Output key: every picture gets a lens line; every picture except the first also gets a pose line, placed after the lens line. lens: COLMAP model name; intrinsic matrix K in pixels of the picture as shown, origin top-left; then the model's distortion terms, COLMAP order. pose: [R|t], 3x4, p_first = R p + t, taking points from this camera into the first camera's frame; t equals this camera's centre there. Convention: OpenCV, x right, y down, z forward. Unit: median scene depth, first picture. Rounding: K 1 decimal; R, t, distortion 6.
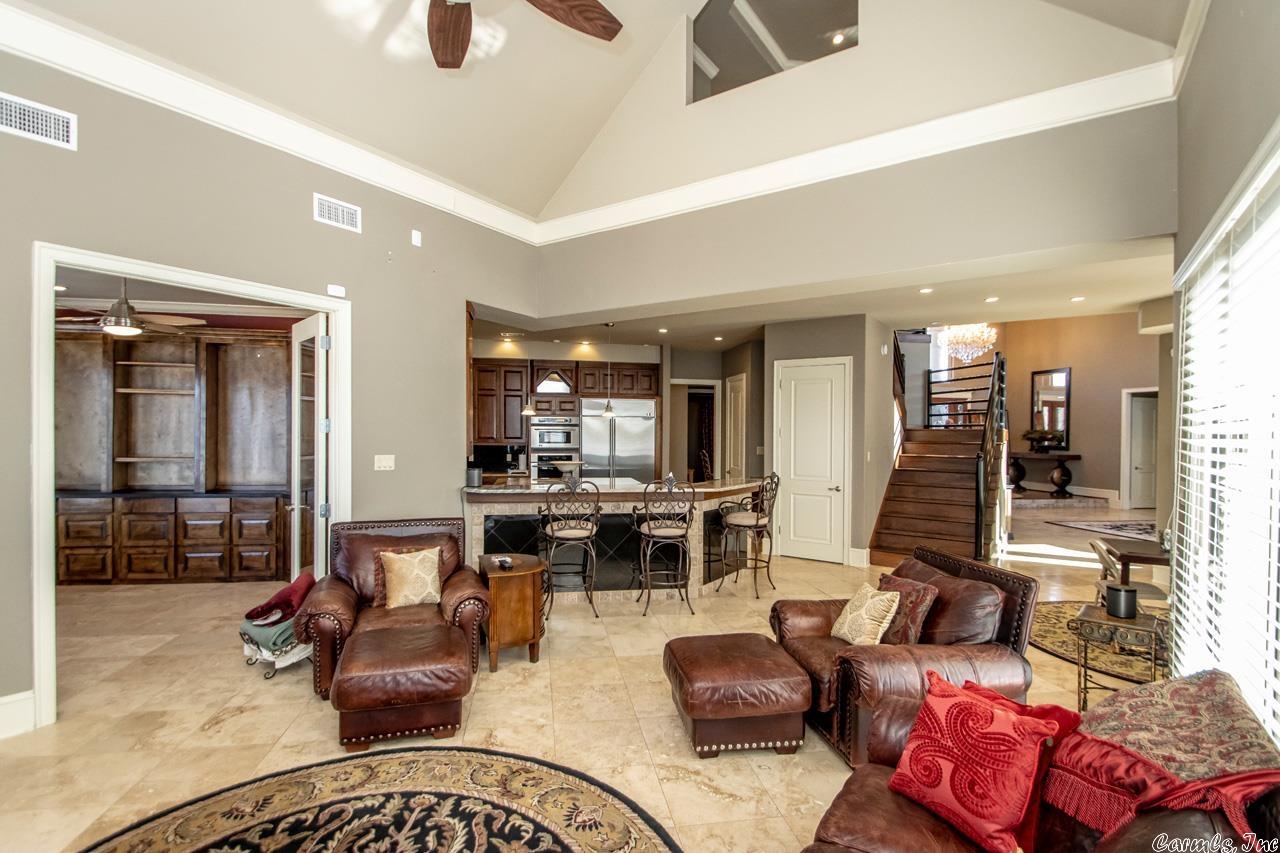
lens RADIAL K [[591.2, 0, 627.6], [0, 591.2, 437.4], [0, 0, 1]] dist [0.001671, -0.011190]
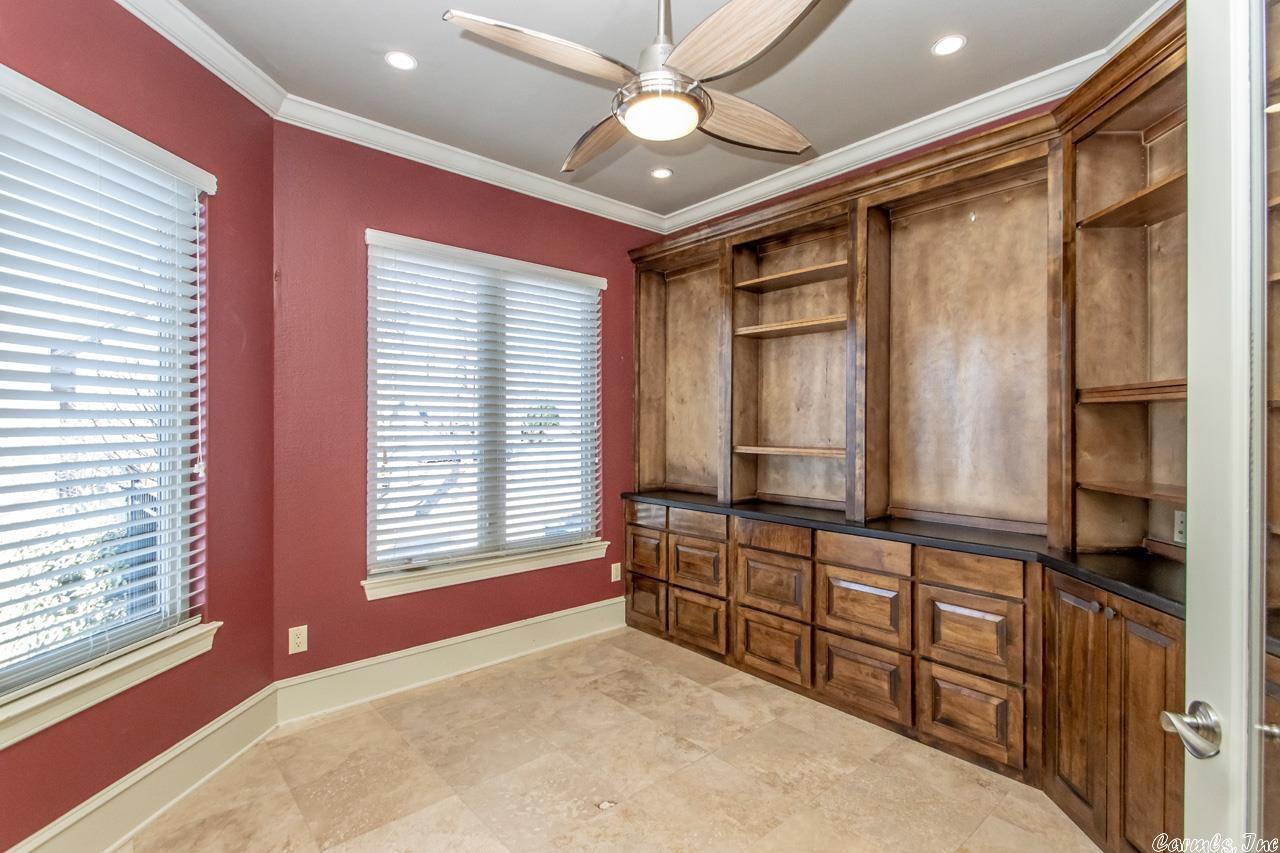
lens RADIAL K [[633.7, 0, 640.0], [0, 633.7, 426.5], [0, 0, 1]] dist [0.023168, -0.020555]
pose [[0.534639, -0.006969, -0.845052, -0.385199], [-0.001347, 0.999958, -0.009099, 0.021178], [0.845079, 0.006003, 0.534607, 0.581856]]
